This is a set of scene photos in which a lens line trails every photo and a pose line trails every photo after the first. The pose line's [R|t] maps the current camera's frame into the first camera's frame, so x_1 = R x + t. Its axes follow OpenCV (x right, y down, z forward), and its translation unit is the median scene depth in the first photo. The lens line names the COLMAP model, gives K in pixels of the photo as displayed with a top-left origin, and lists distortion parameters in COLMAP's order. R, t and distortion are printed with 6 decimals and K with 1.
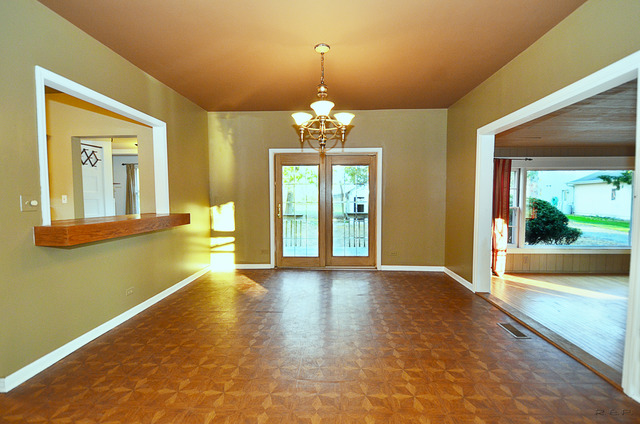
lens RADIAL K [[296.2, 0, 316.4], [0, 296.2, 213.7], [0, 0, 1]] dist [0.035649, -0.034999]
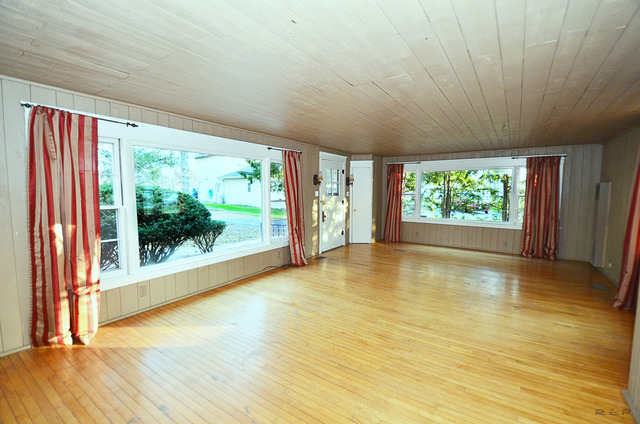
lens RADIAL K [[276.2, 0, 317.6], [0, 276.2, 213.5], [0, 0, 1]] dist [0.016355, -0.021353]
pose [[0.520084, -0.065945, 0.851566, 0.276733], [0.037916, 0.997815, 0.054114, -0.015502], [-0.853273, 0.004144, 0.521448, 0.263149]]
